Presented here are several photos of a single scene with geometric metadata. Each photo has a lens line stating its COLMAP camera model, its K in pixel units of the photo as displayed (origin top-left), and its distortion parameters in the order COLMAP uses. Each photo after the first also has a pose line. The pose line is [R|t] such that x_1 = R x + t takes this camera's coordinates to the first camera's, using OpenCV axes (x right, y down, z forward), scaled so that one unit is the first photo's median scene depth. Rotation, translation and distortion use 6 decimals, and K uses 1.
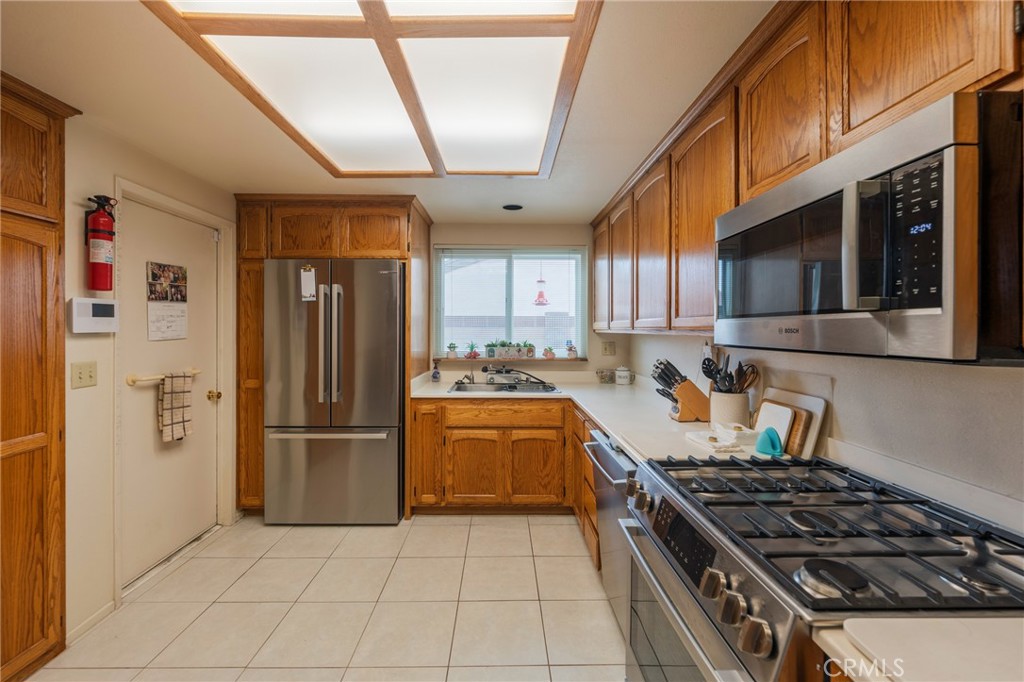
lens RADIAL K [[417.9, 0, 510.6], [0, 417.9, 329.0], [0, 0, 1]] dist [-0.000017, -0.000138]
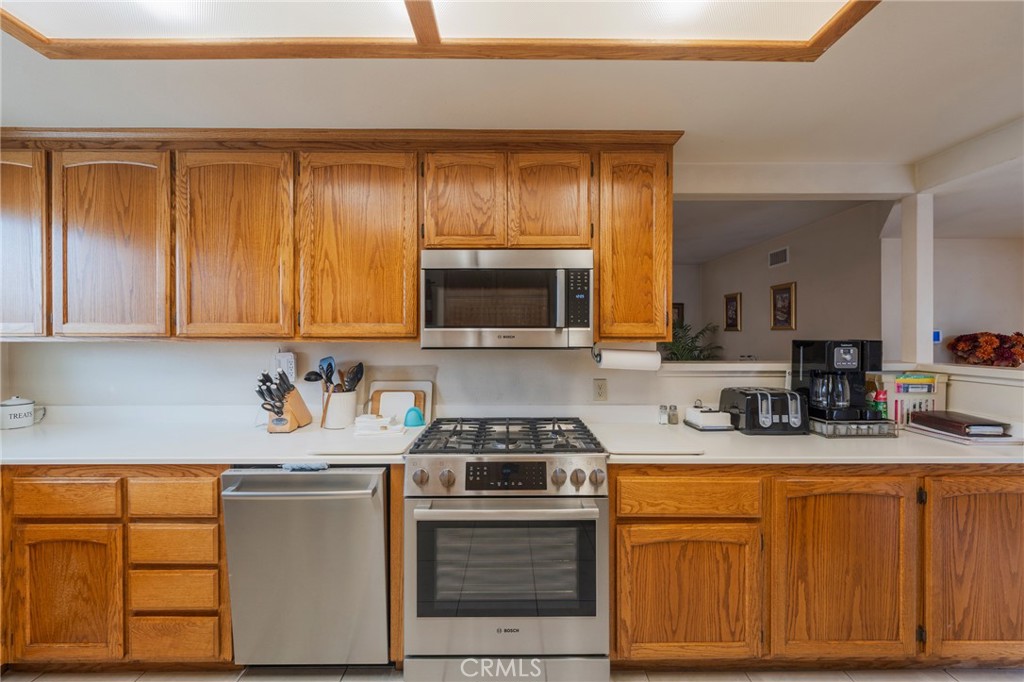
lens RADIAL K [[412.2, 0, 511.0], [0, 412.2, 337.4], [0, 0, 1]] dist [-0.000629, -0.000419]
pose [[0.015864, -0.006002, 0.999856, -0.371660], [-0.000399, 0.999982, 0.006009, -0.001316], [-0.999874, -0.000494, 0.015861, 0.334585]]
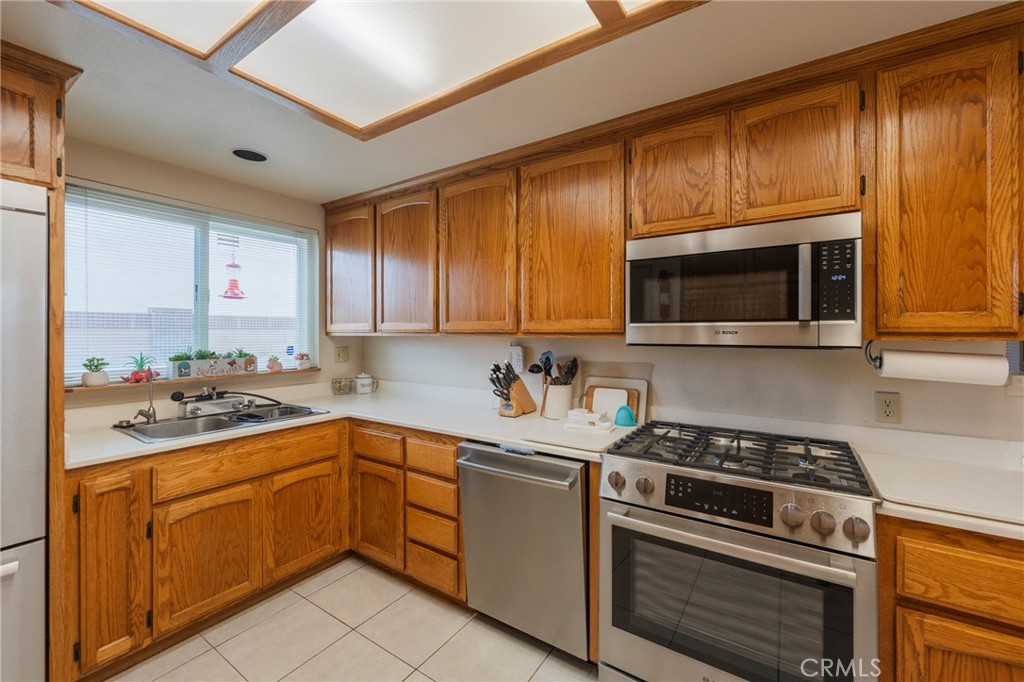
lens RADIAL K [[415.6, 0, 510.3], [0, 415.6, 331.4], [0, 0, 1]] dist [0.000206, -0.000523]
pose [[0.573805, -0.001799, 0.818990, -0.337170], [0.001996, 0.999998, 0.000798, -0.000902], [-0.818990, 0.001177, 0.573807, 0.275692]]
